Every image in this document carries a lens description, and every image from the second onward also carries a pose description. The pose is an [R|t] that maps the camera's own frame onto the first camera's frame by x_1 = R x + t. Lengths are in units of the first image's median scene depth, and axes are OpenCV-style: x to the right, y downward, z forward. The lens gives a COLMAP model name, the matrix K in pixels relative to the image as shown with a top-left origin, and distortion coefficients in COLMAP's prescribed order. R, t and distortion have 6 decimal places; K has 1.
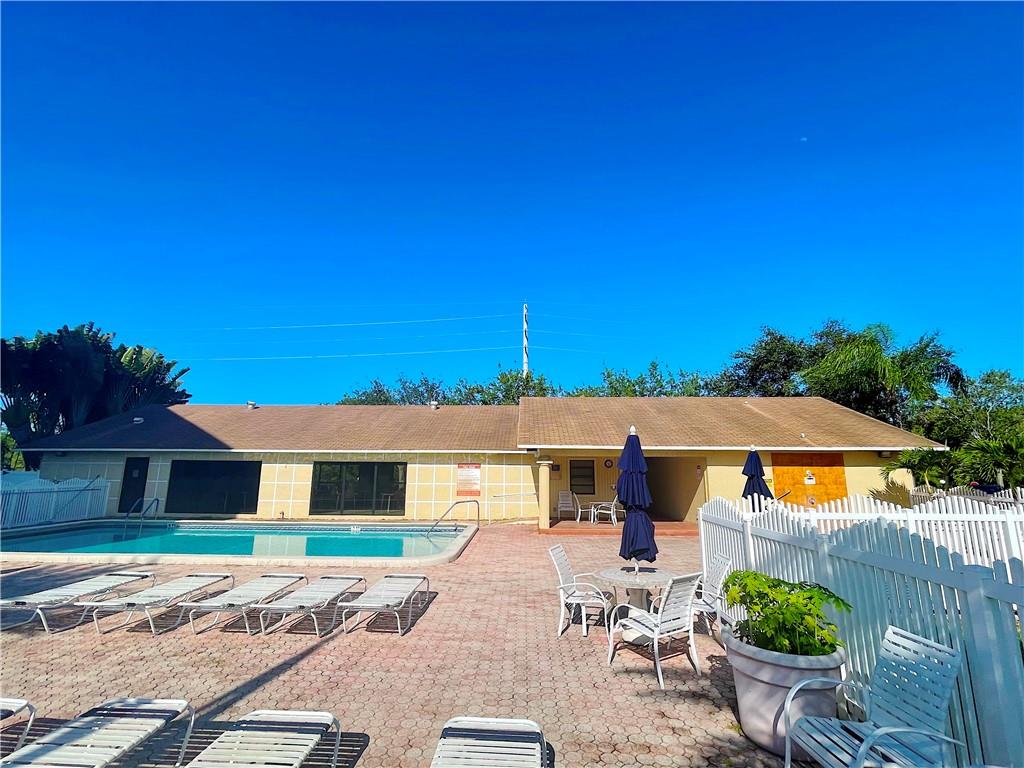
lens RADIAL K [[448.6, 0, 512.0], [0, 448.6, 384.0], [0, 0, 1]] dist [-0.002246, -0.000262]
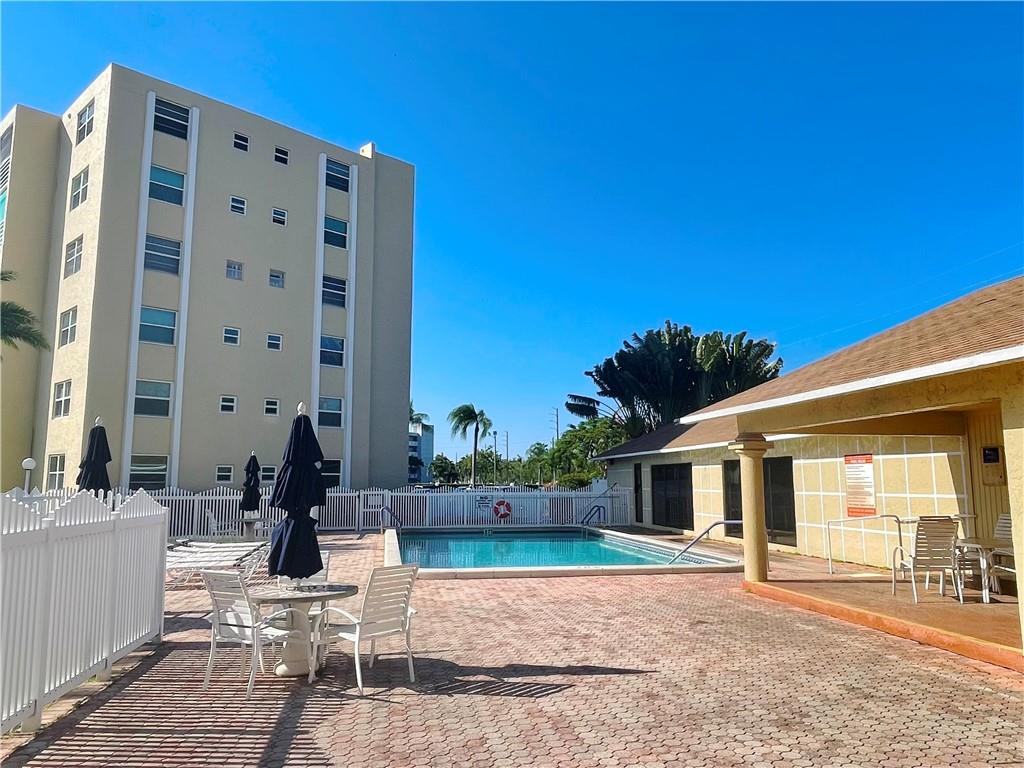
lens RADIAL K [[758.6, 0, 512.0], [0, 758.6, 384.0], [0, 0, 1]] dist [0.002419, 0.000778]
pose [[0.185389, -0.134721, -0.973386, 0.673443], [0.193191, 0.976223, -0.098319, 0.109652], [0.963487, -0.169822, 0.207008, 0.464727]]
